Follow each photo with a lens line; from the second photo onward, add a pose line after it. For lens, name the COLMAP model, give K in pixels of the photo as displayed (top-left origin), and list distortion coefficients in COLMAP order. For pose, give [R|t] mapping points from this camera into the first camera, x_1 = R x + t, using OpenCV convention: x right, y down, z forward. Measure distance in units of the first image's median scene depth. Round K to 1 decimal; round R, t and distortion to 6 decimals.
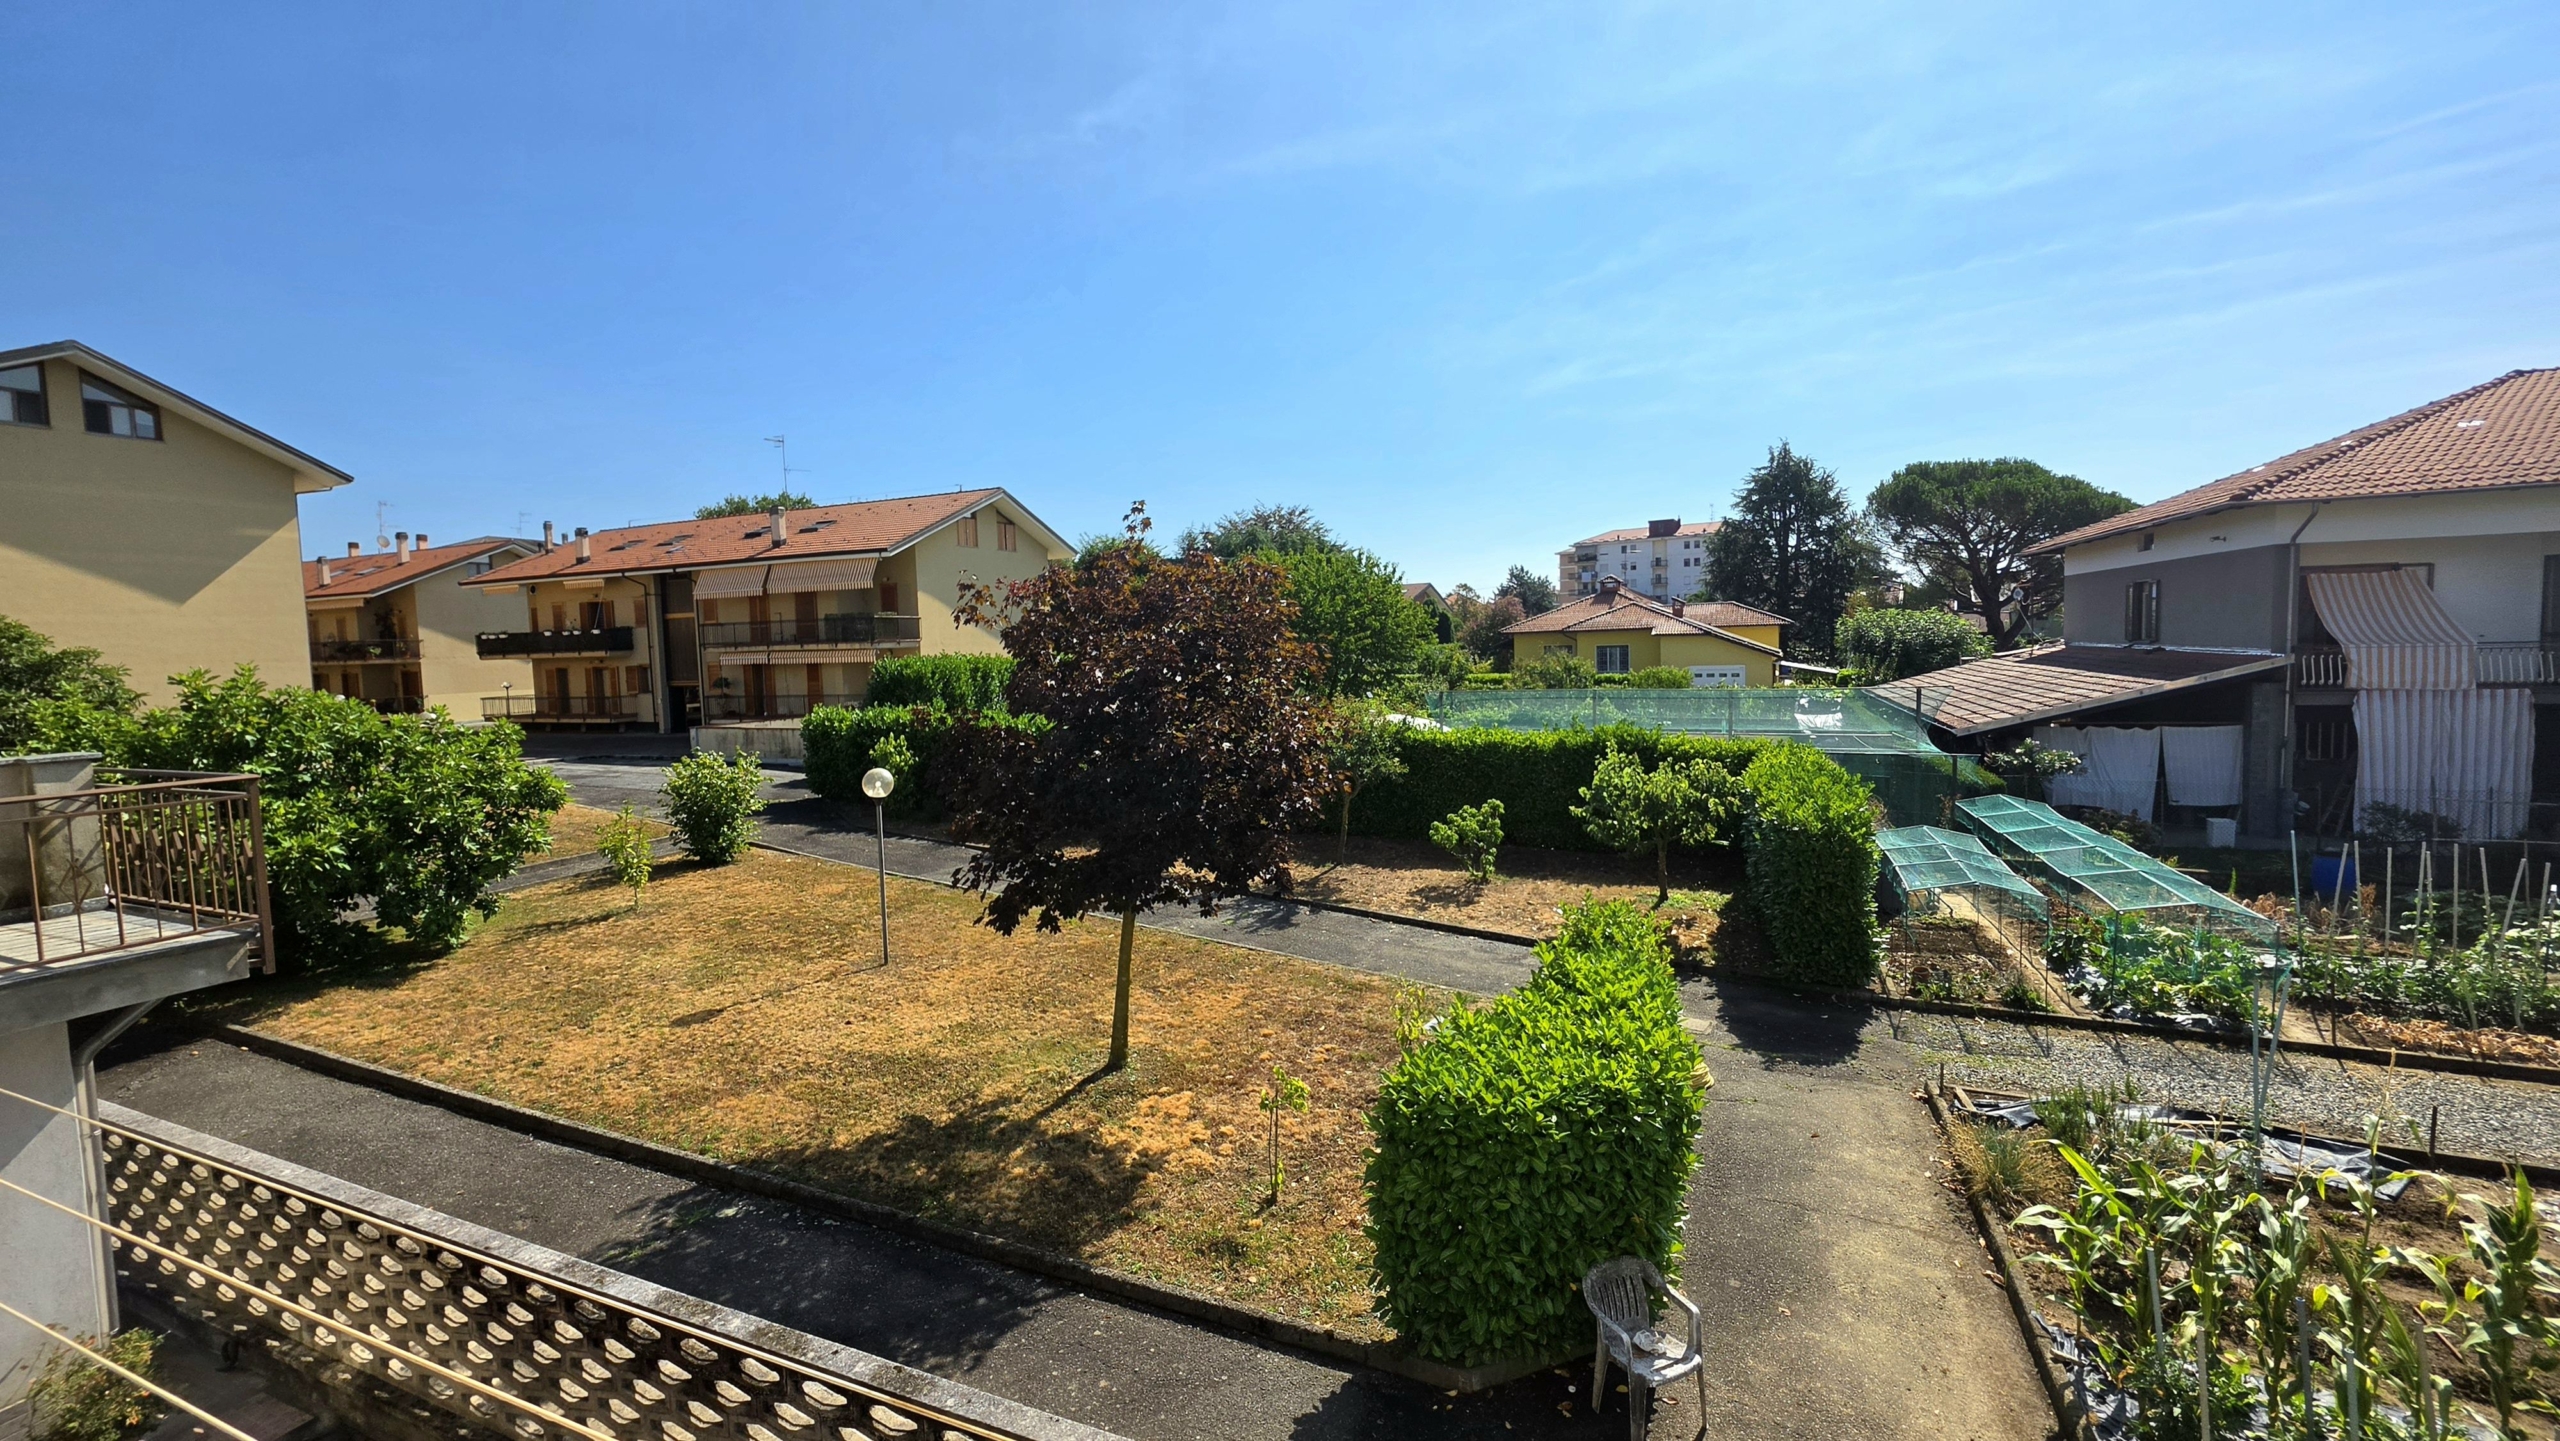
lens RADIAL K [[1031.0, 0, 1286.6], [0, 1031.0, 707.2], [0, 0, 1]] dist [-0.005304, 0.000833]
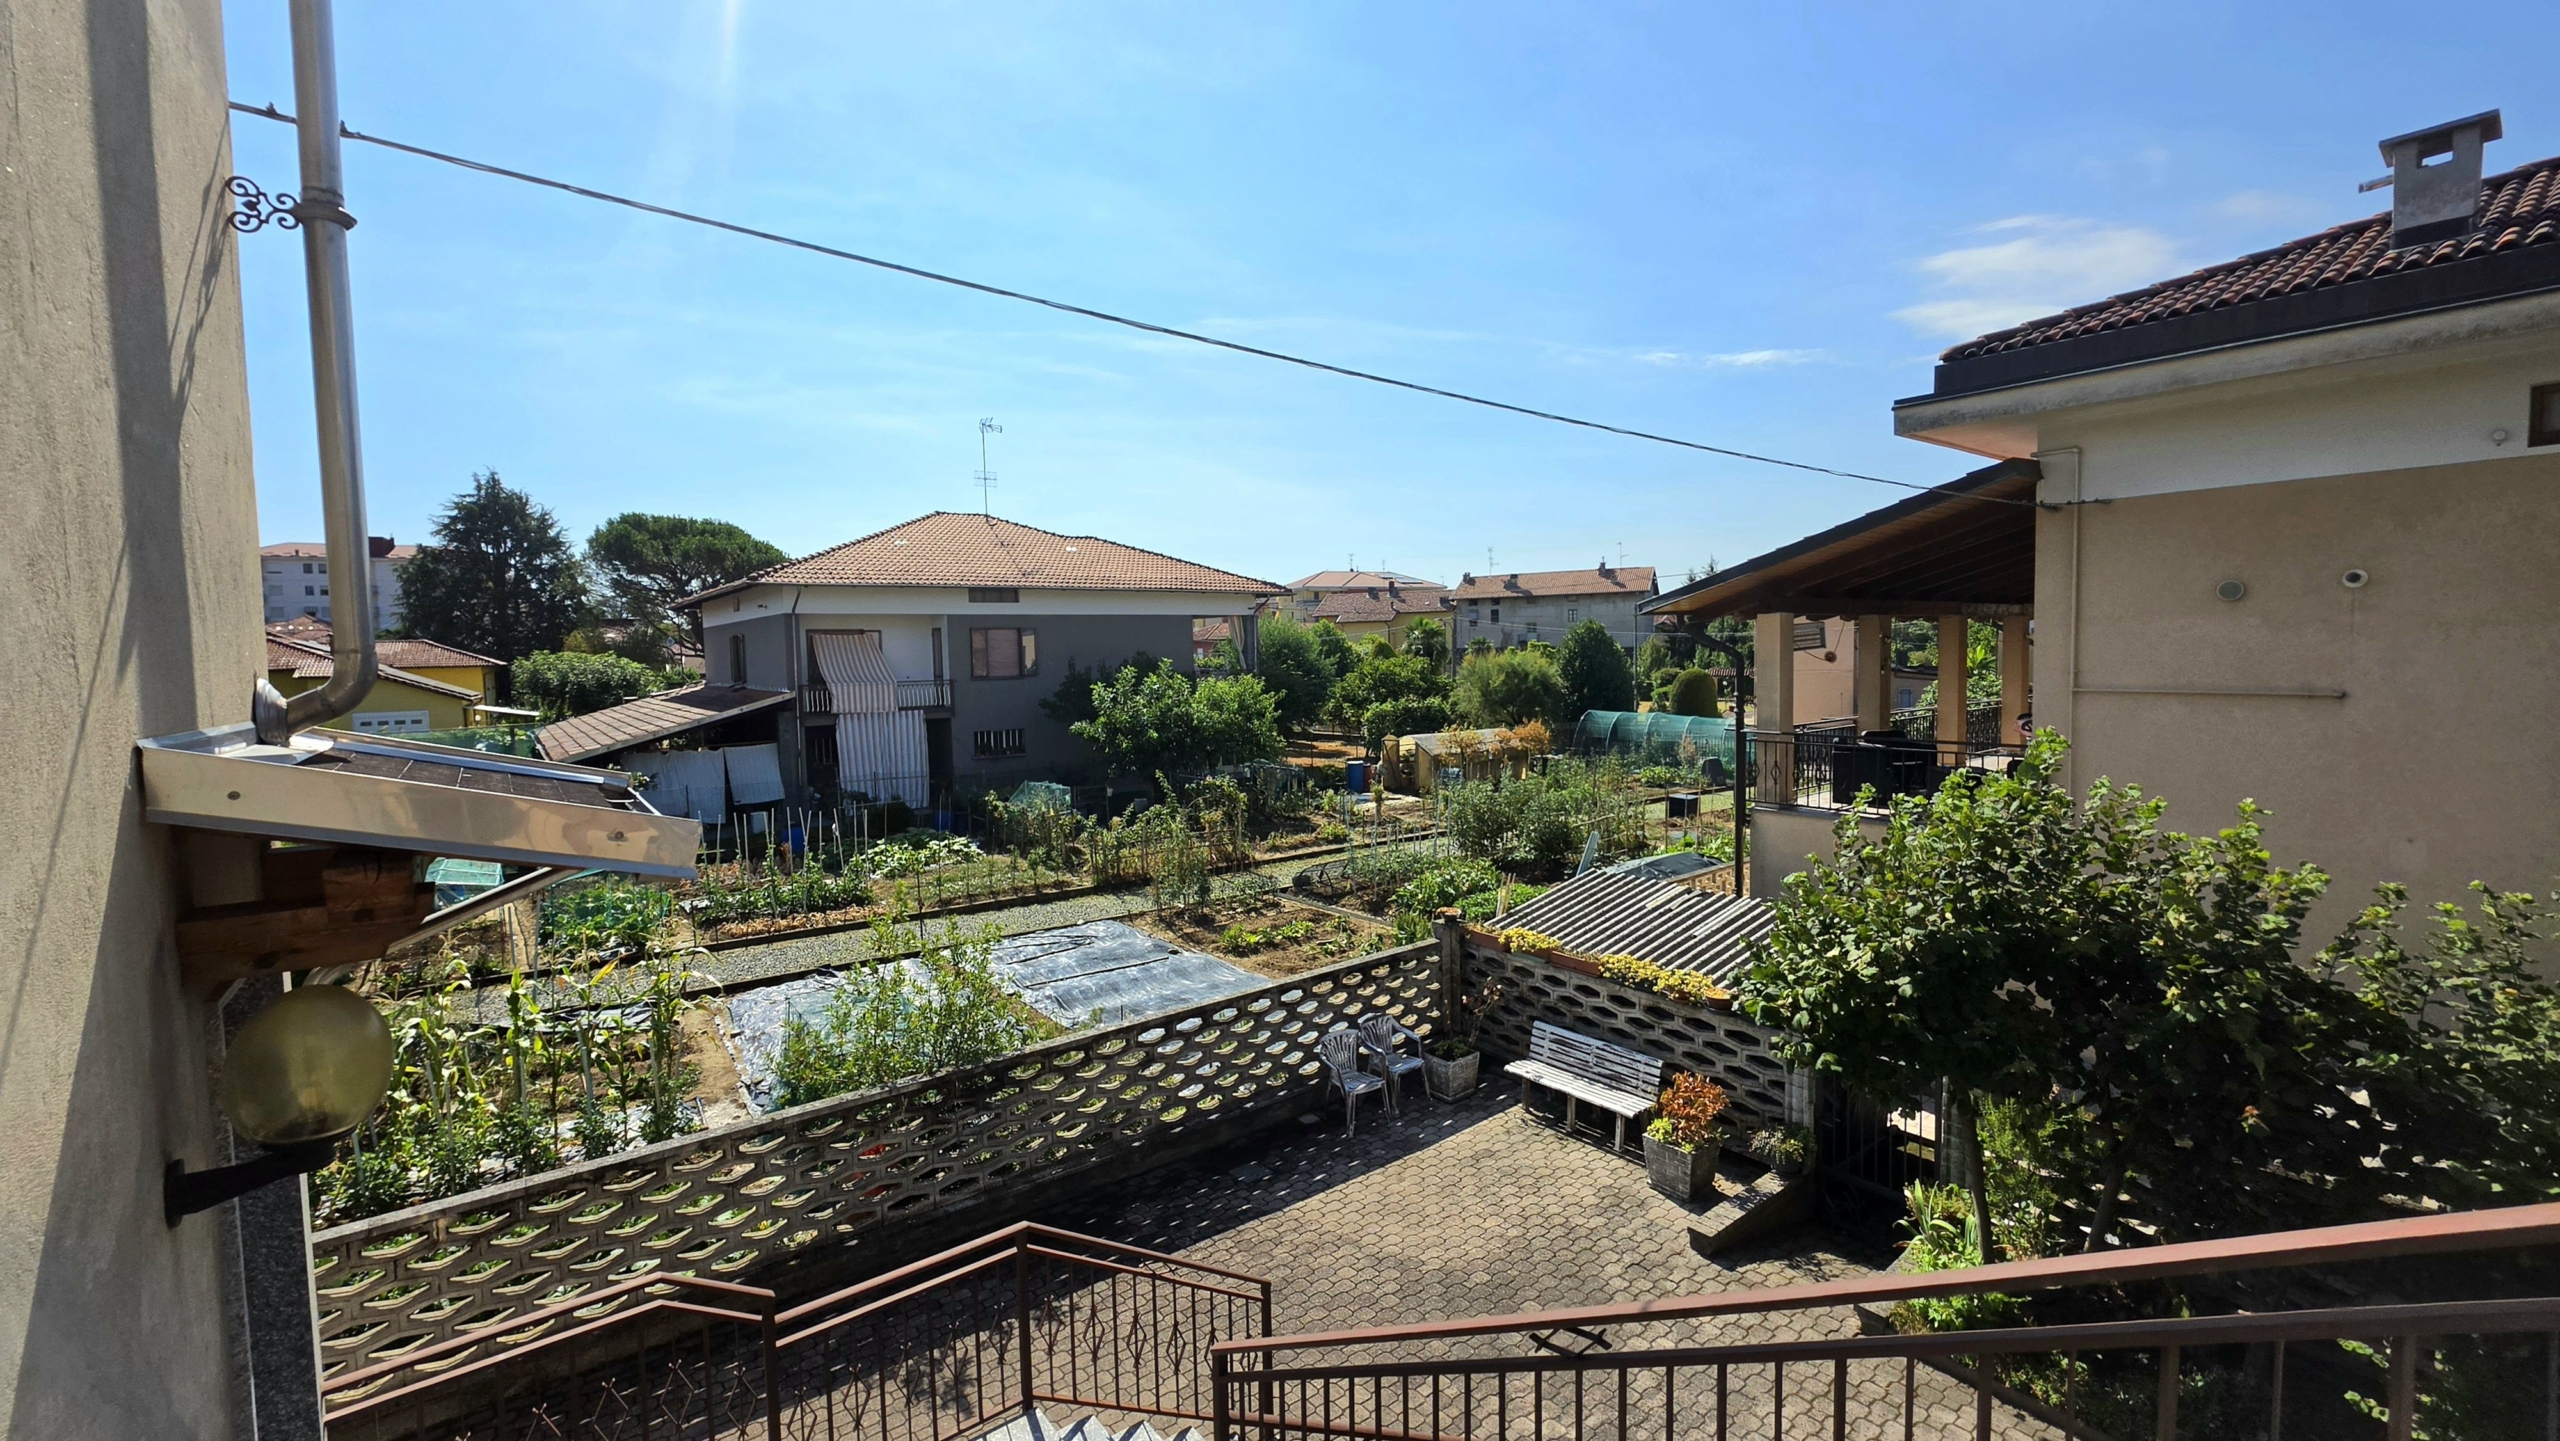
lens RADIAL K [[1031.0, 0, 1286.6], [0, 1031.0, 707.2], [0, 0, 1]] dist [-0.005304, 0.000833]
pose [[0.490997, -0.029575, 0.870659, 0.094862], [0.063542, 0.997977, -0.001935, 0.024058], [-0.868841, 0.056274, 0.491883, -0.412581]]
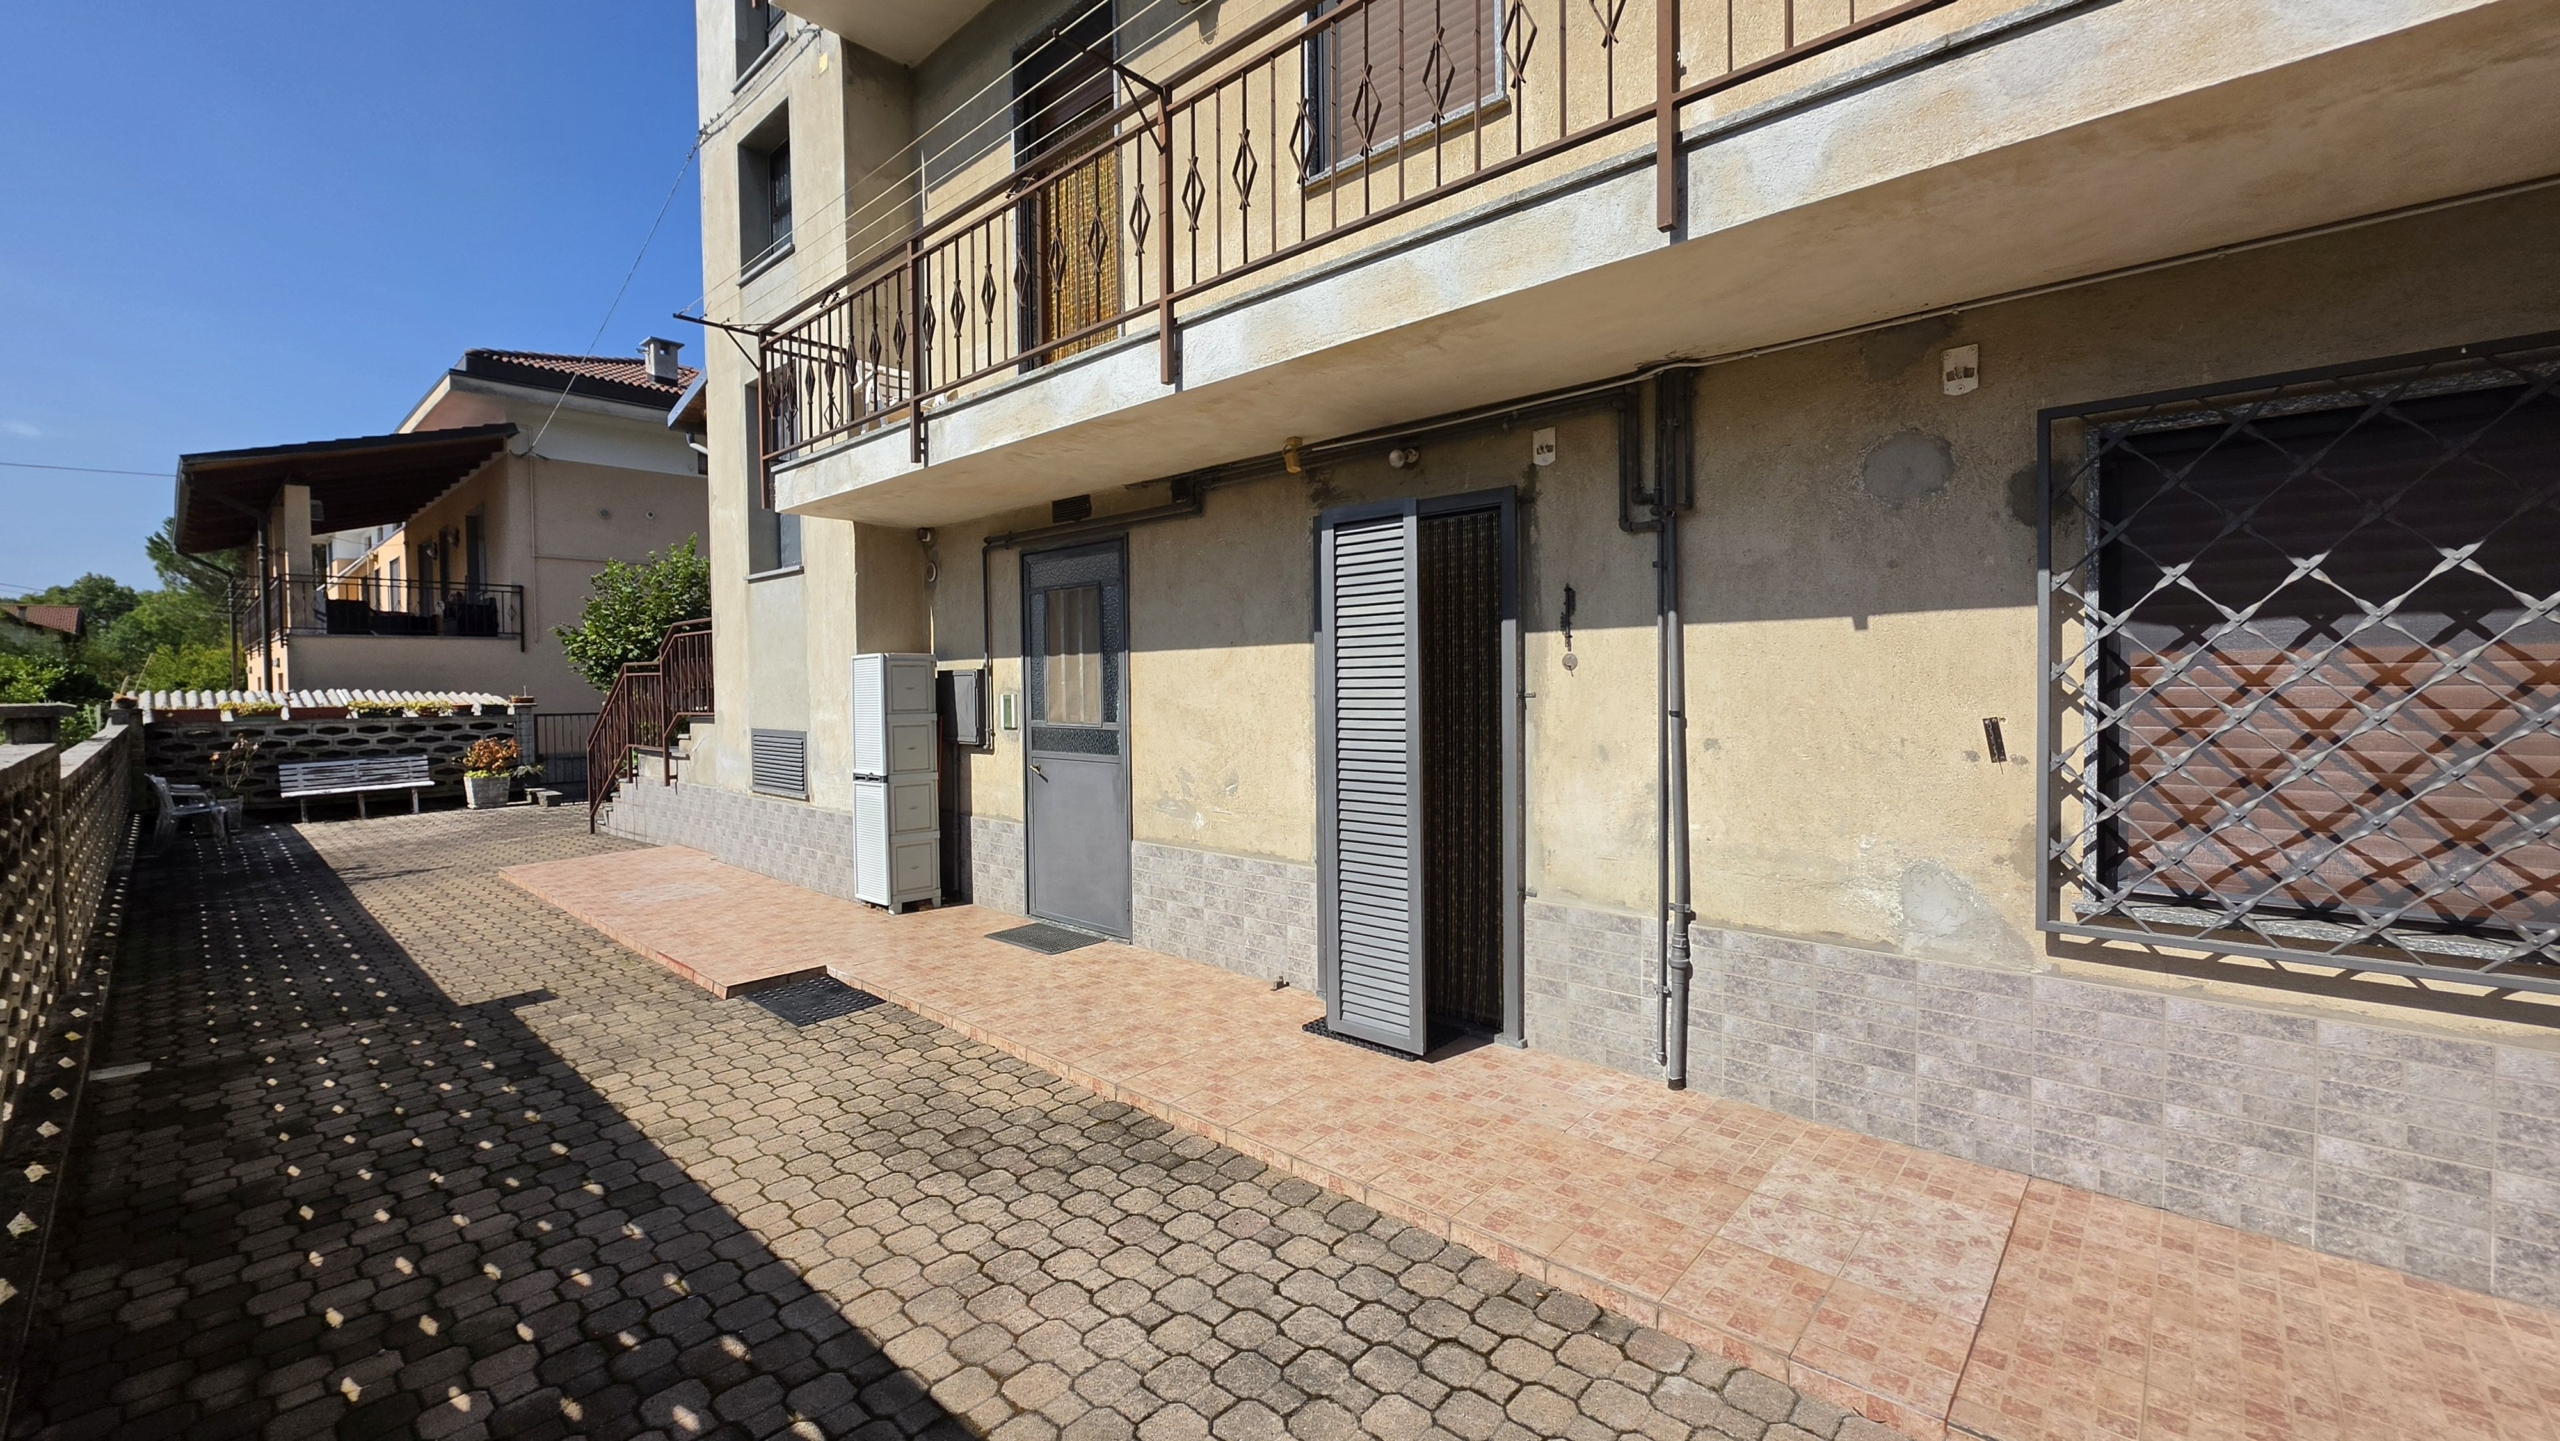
lens RADIAL K [[1031.0, 0, 1286.6], [0, 1031.0, 707.2], [0, 0, 1]] dist [-0.005304, 0.000833]
pose [[-0.944817, 0.032382, 0.325993, -0.341750], [0.059160, 0.995608, 0.072565, 0.194367], [-0.322211, 0.087846, -0.942583, 0.386667]]
